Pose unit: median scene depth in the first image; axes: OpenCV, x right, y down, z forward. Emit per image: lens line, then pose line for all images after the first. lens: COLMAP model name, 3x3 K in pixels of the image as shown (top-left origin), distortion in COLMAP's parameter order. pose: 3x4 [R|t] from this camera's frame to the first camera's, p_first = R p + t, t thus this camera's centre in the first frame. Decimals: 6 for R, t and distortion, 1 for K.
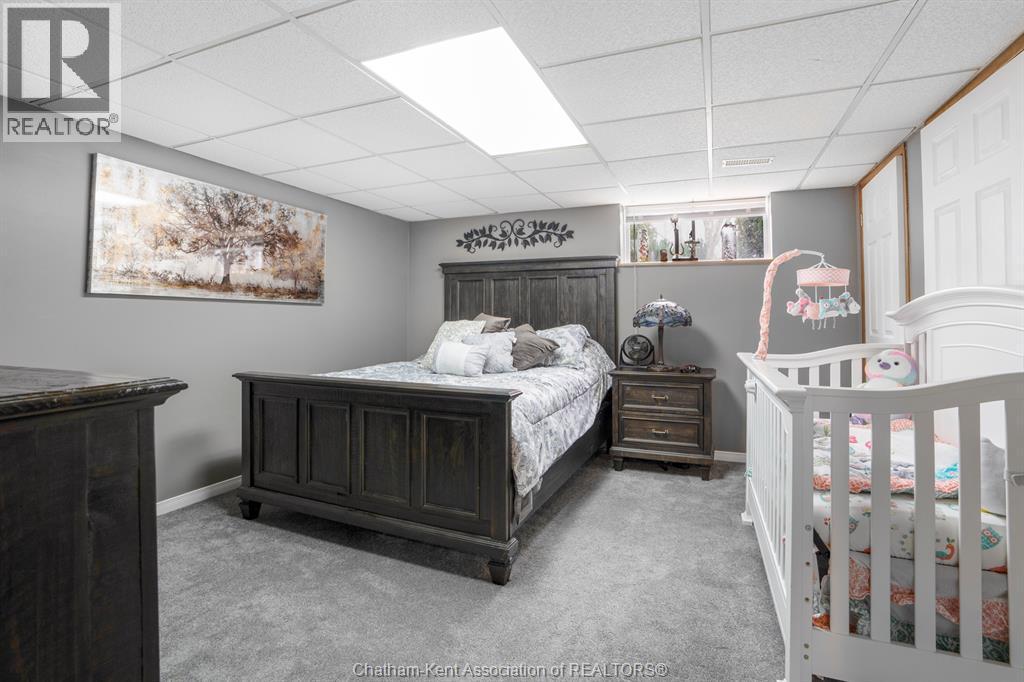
lens RADIAL K [[479.6, 0, 516.6], [0, 479.6, 315.7], [0, 0, 1]] dist [-0.075405, 0.032143]
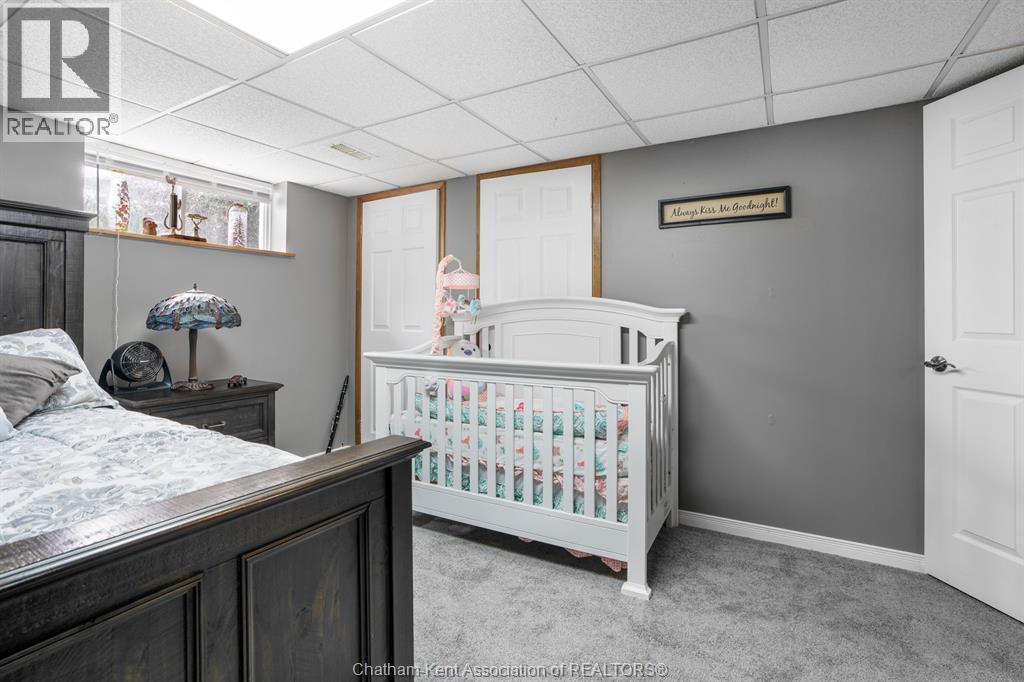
lens RADIAL K [[479.6, 0, 516.6], [0, 479.6, 315.7], [0, 0, 1]] dist [-0.075405, 0.032143]
pose [[0.132023, 0.000027, 0.991247, -0.323172], [-0.001864, 0.999998, 0.000221, 0.002535], [-0.991245, -0.001876, 0.132023, 0.428088]]
